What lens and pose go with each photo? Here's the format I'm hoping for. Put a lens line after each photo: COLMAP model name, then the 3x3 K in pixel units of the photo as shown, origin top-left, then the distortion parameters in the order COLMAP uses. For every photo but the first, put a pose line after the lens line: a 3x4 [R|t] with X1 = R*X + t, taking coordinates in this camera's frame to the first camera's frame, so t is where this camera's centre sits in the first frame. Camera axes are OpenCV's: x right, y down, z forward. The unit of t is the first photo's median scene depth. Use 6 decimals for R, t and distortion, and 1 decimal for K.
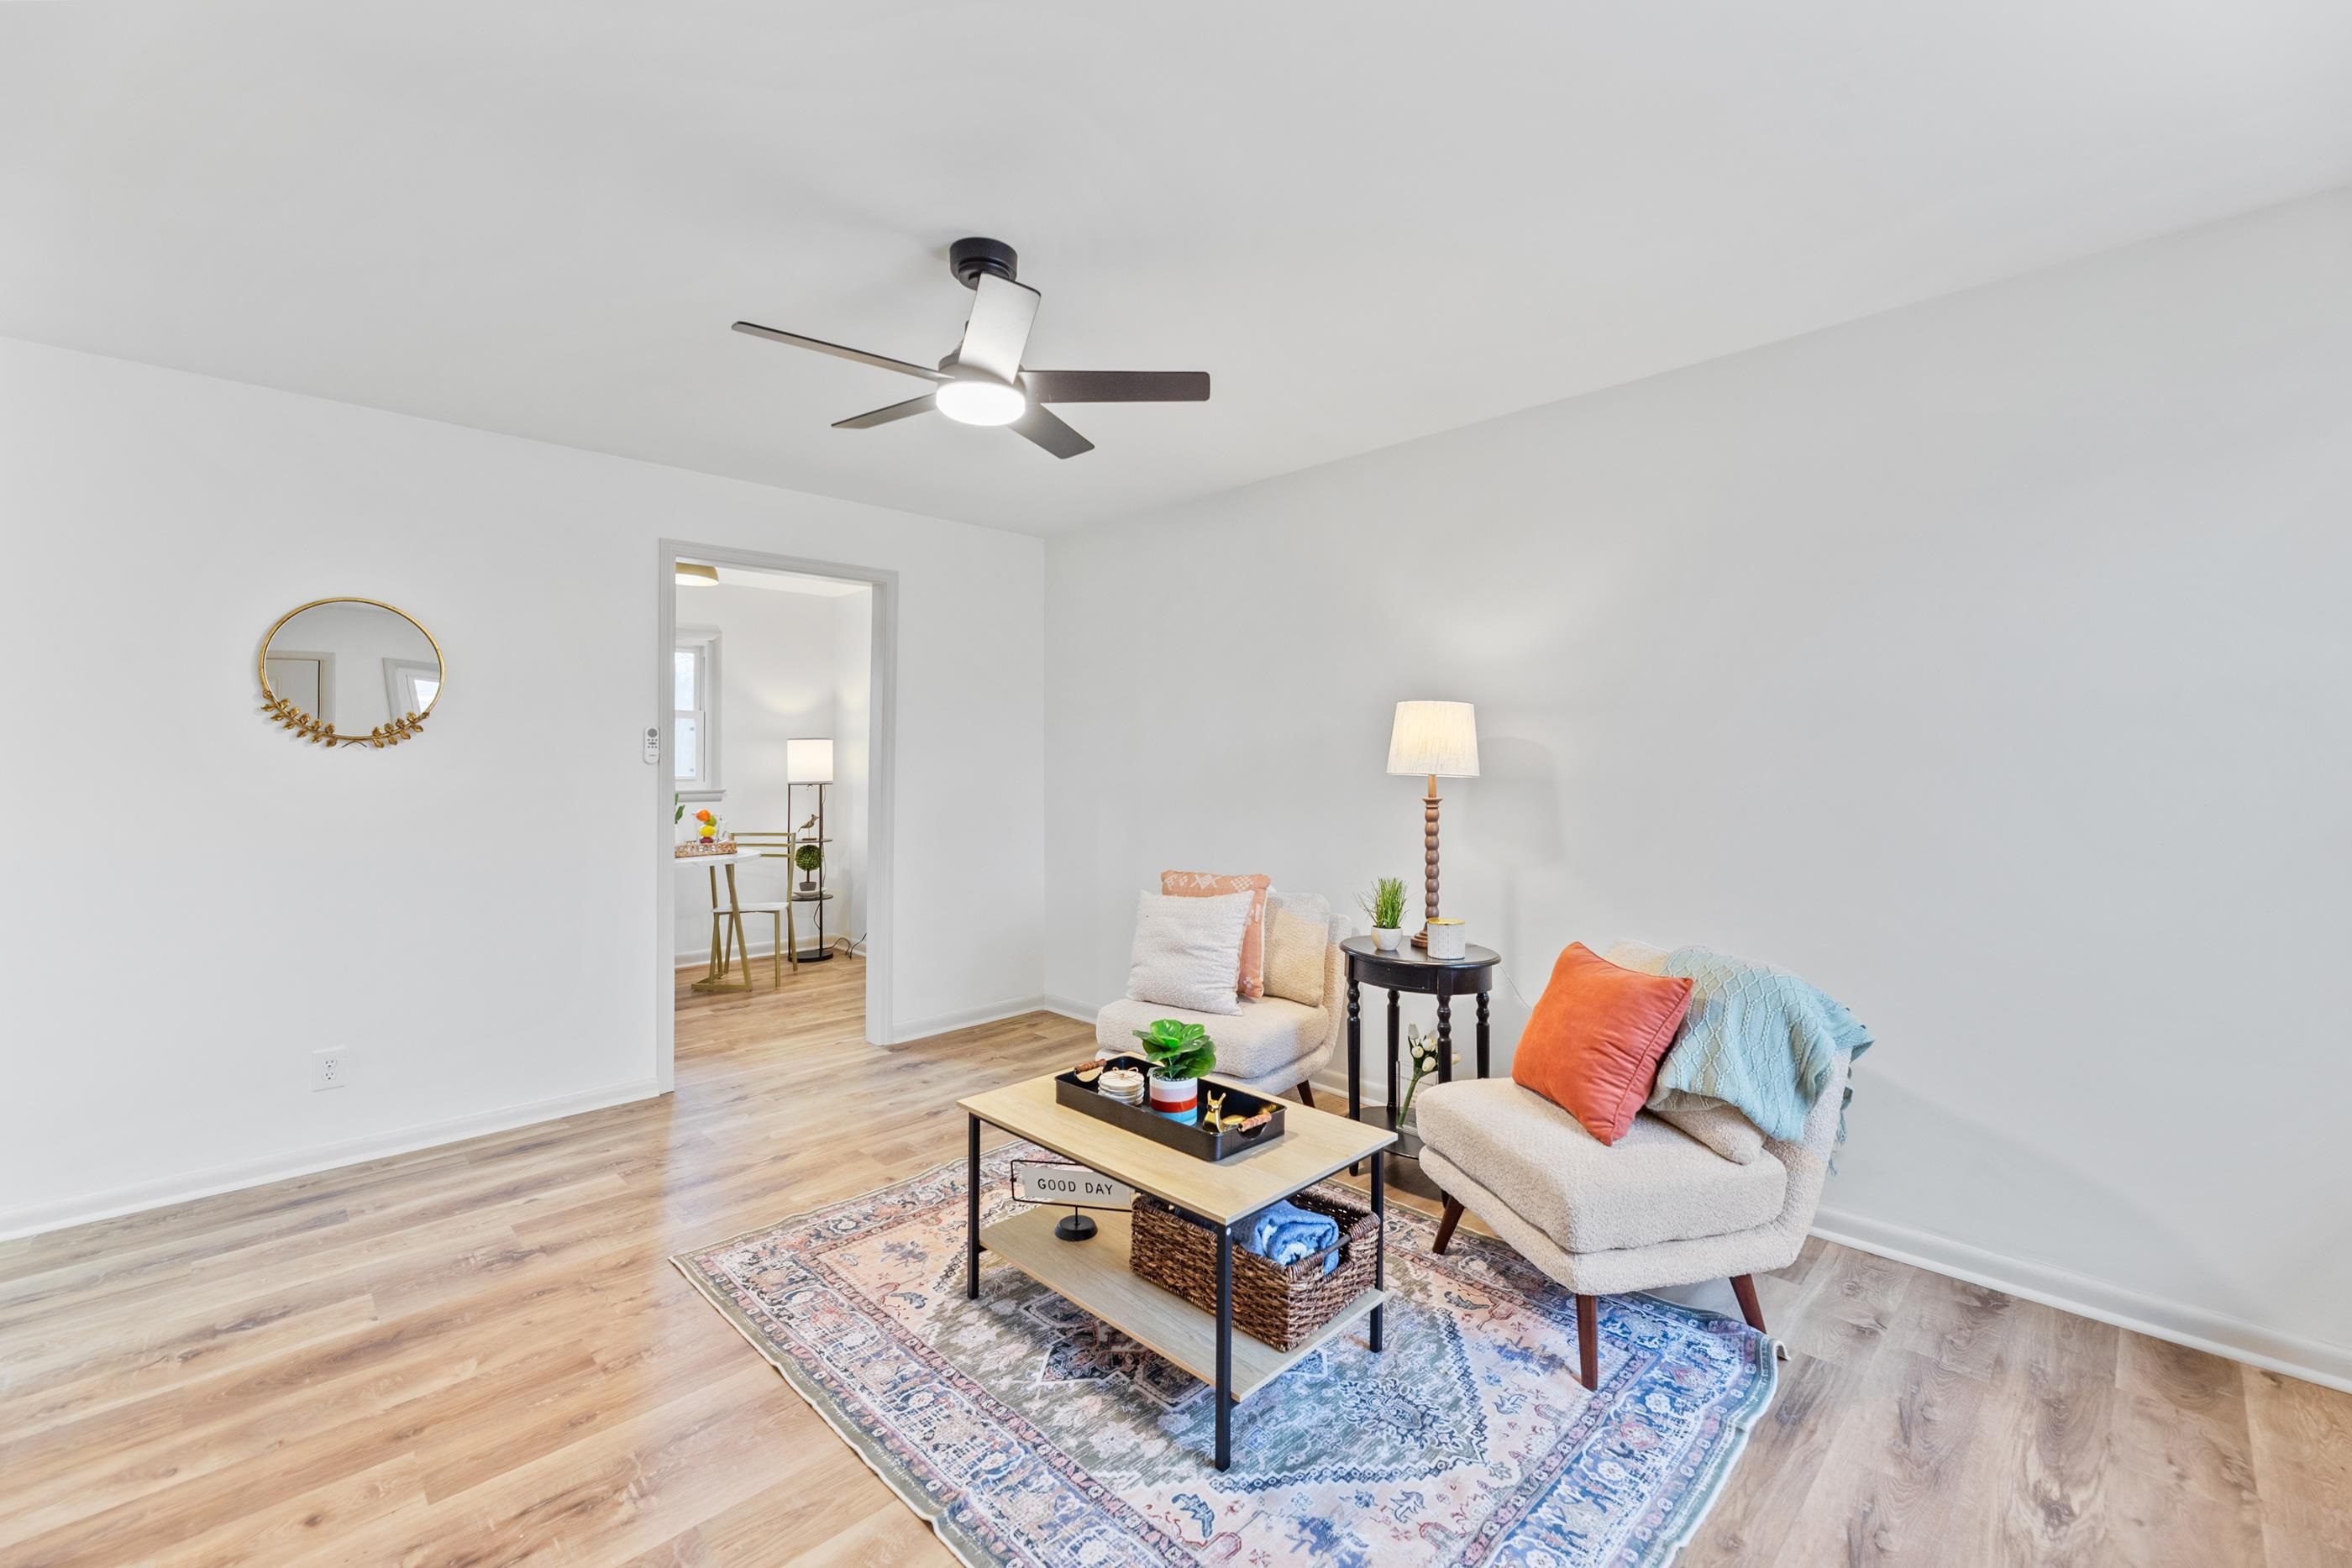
lens RADIAL K [[996.2, 0, 1181.0], [0, 996.2, 781.8], [0, 0, 1]] dist [0.000255, -0.000317]
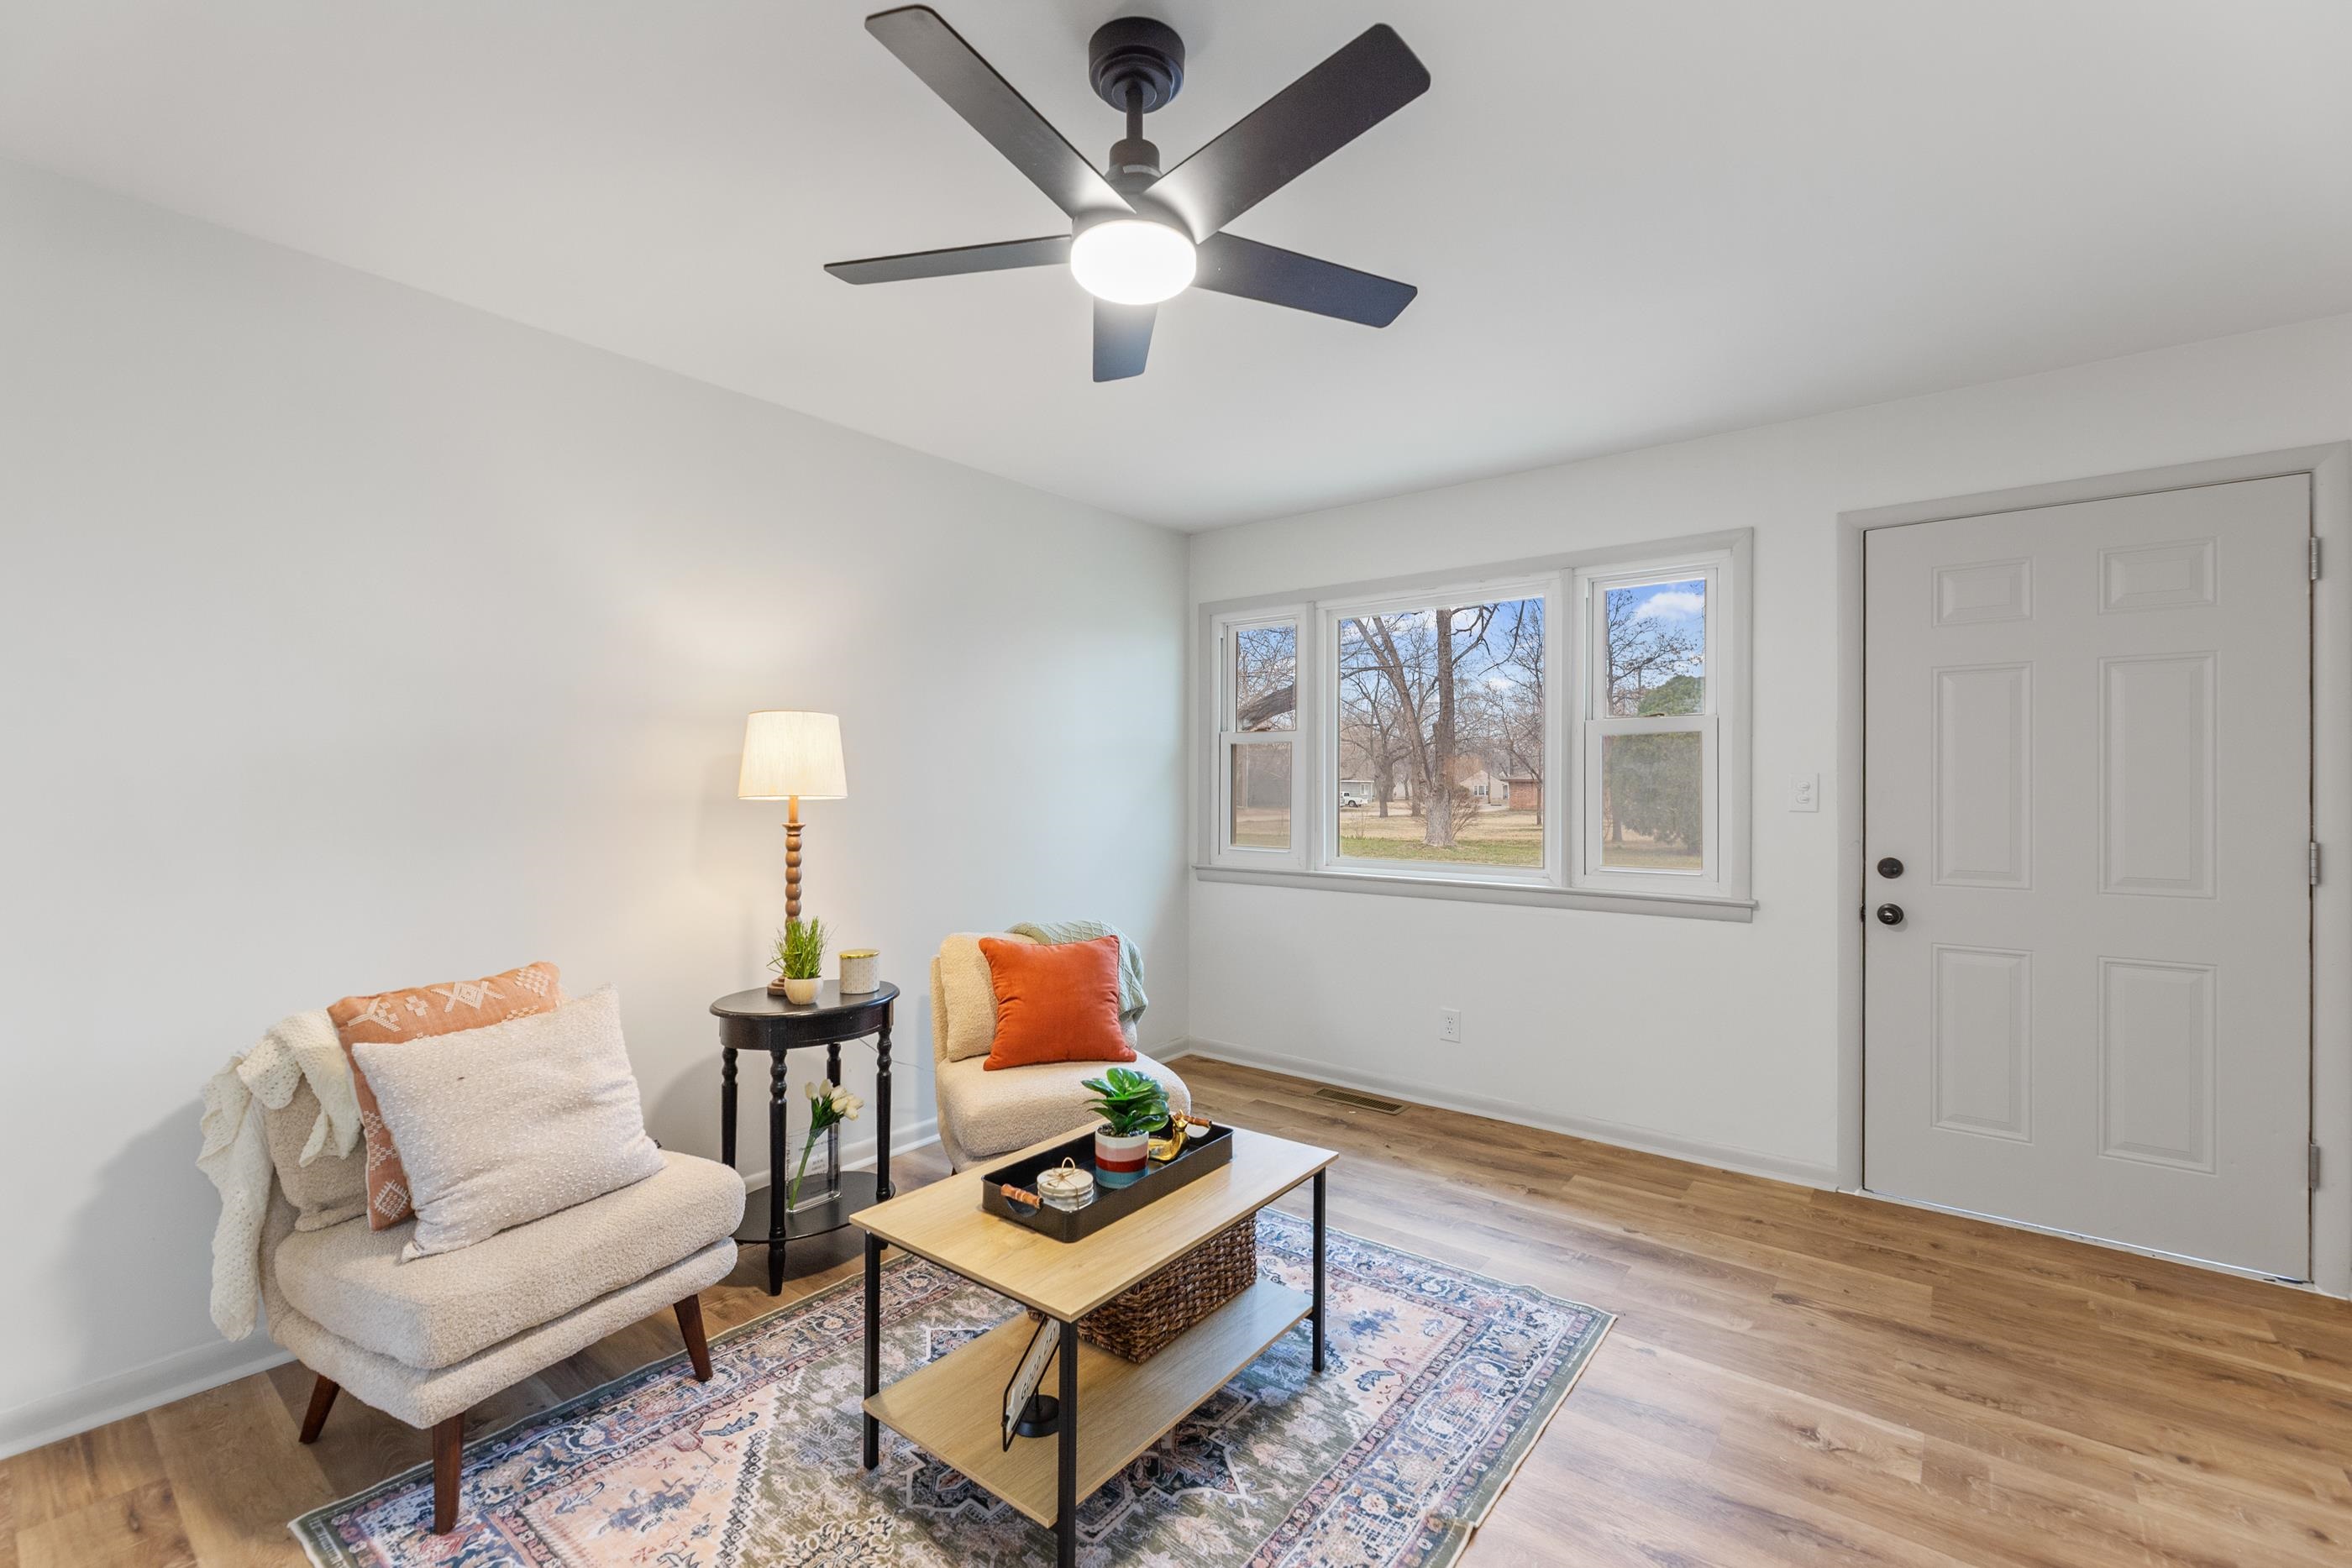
lens RADIAL K [[996.2, 0, 1181.0], [0, 996.2, 781.8], [0, 0, 1]] dist [0.000255, -0.000317]
pose [[-0.126259, 0.000321, 0.991997, -0.912061], [0.016043, 0.999870, 0.001719, -0.023466], [-0.991868, 0.016131, -0.126248, 1.048257]]
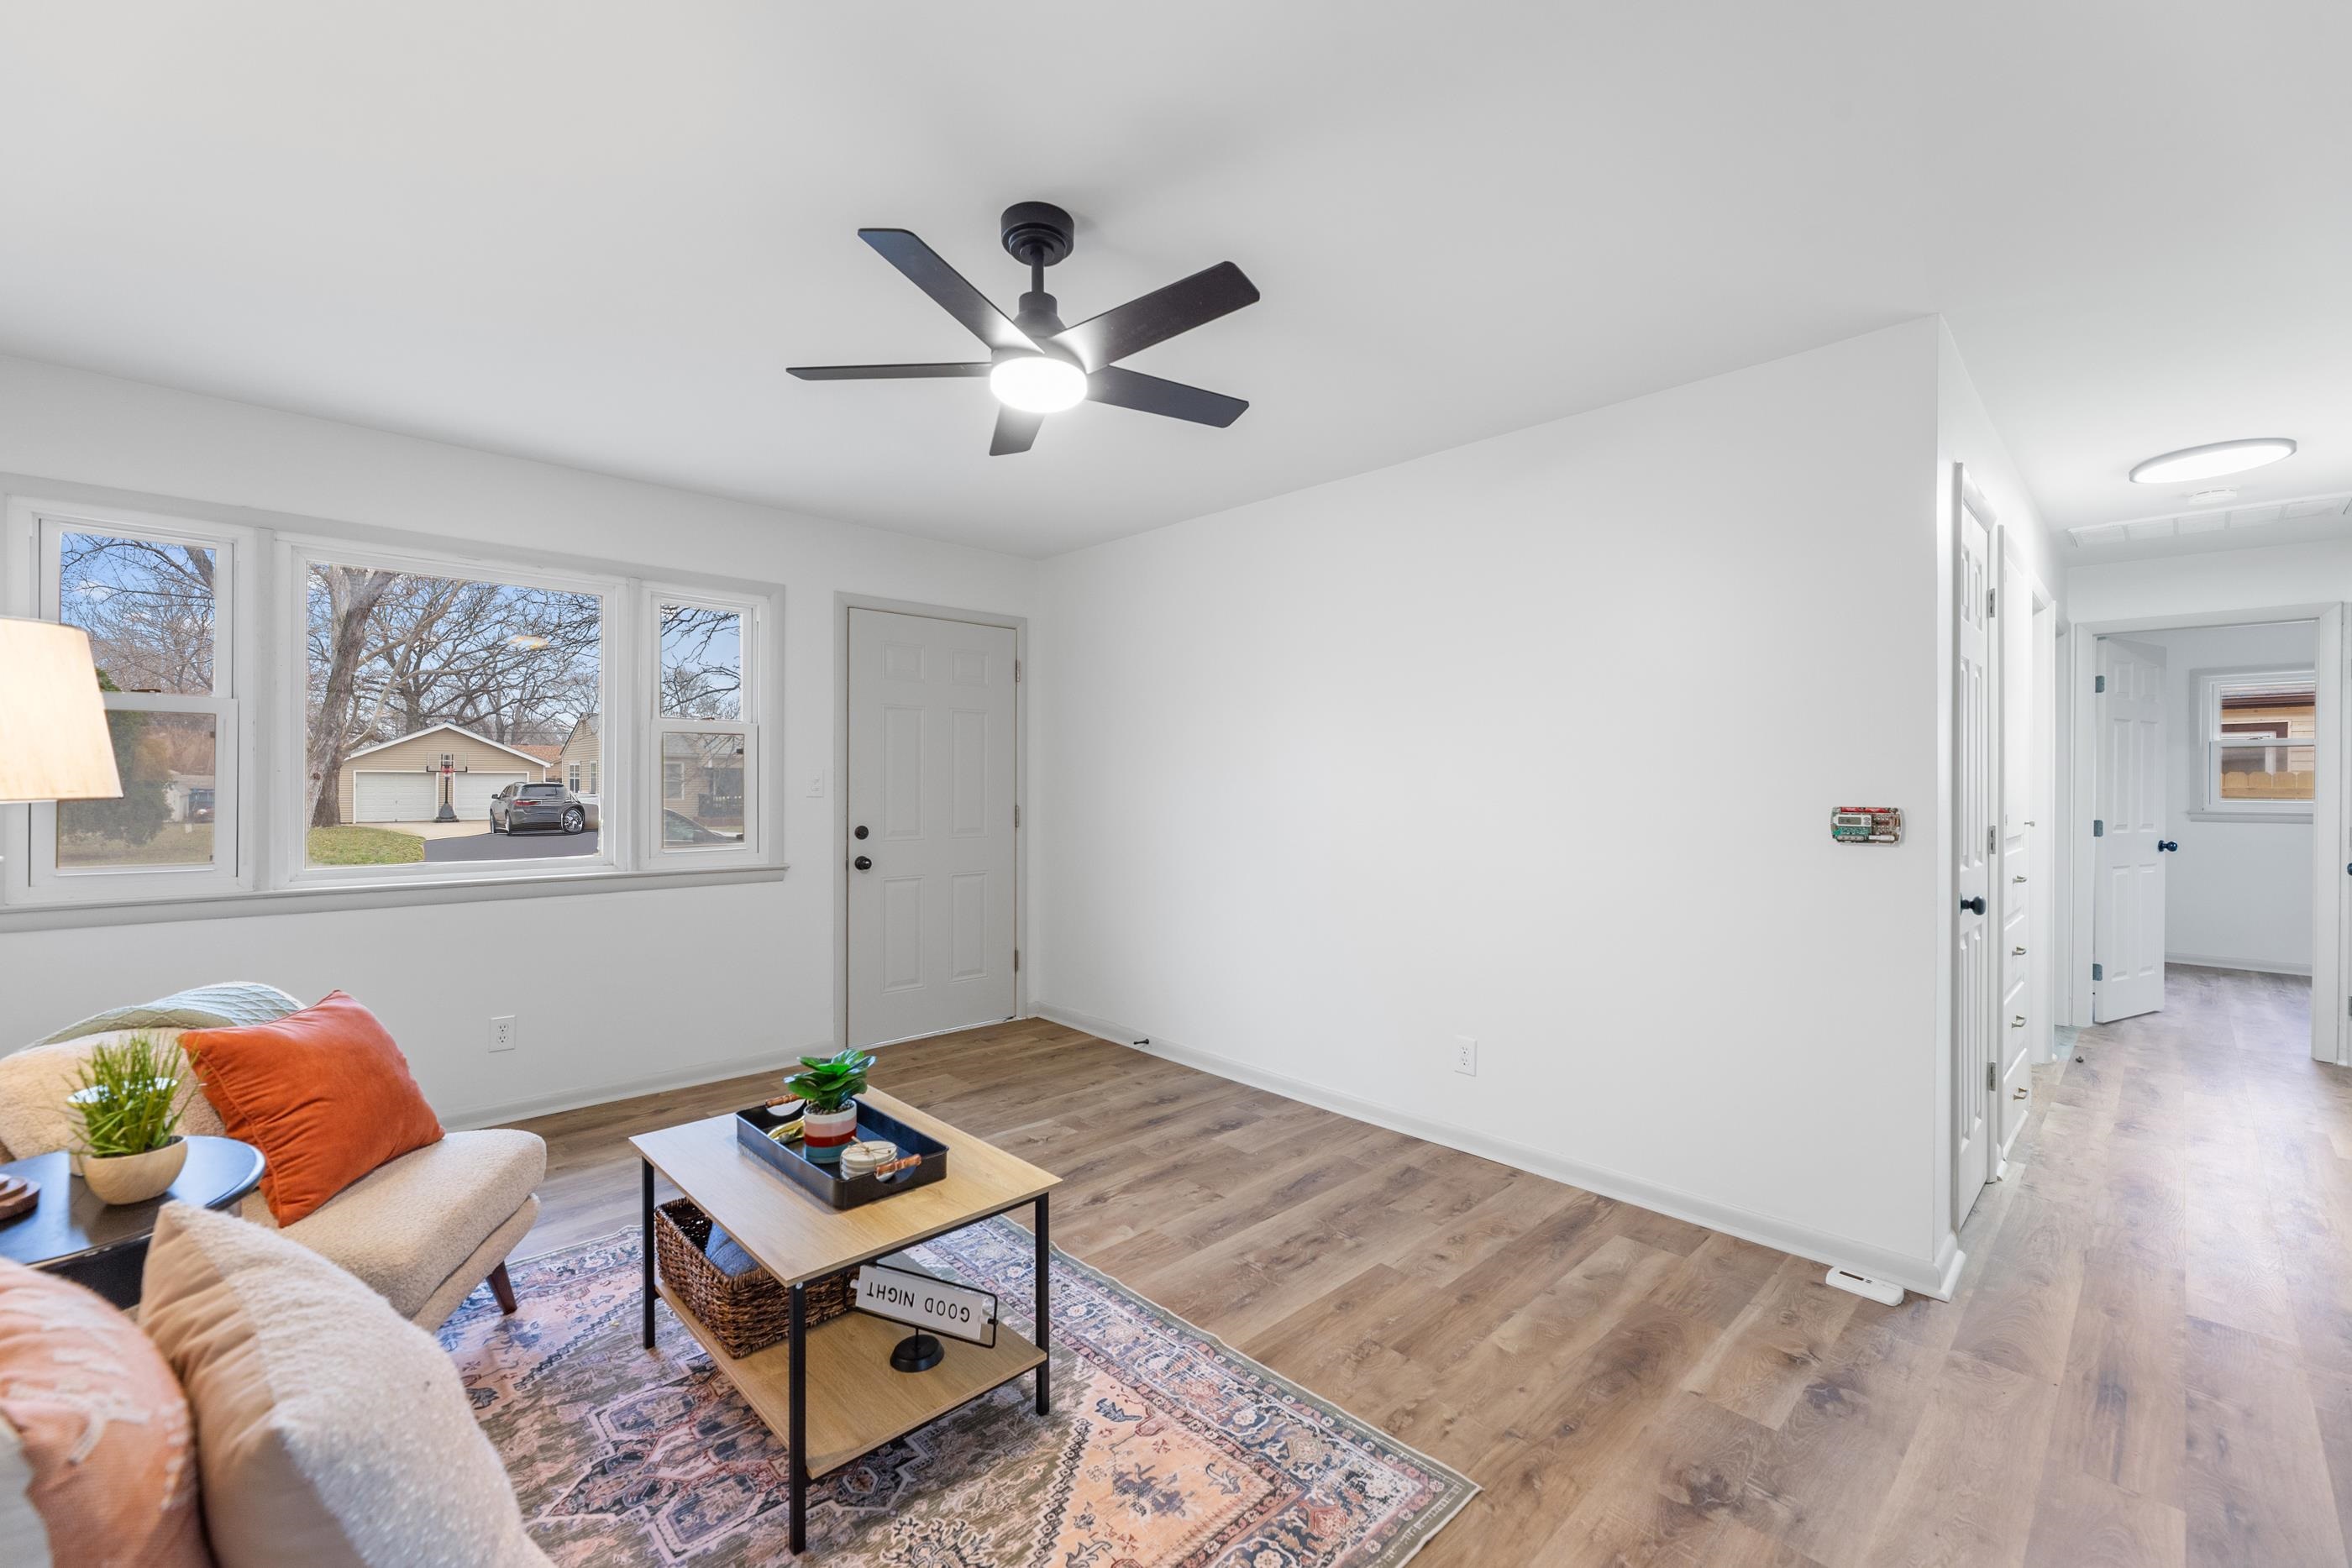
lens RADIAL K [[996.2, 0, 1181.0], [0, 996.2, 781.8], [0, 0, 1]] dist [0.000255, -0.000317]
pose [[-0.999917, -0.004673, 0.012043, -0.362417], [-0.004422, 0.999775, 0.020744, -0.039512], [-0.012138, 0.020689, -0.999712, 1.991715]]
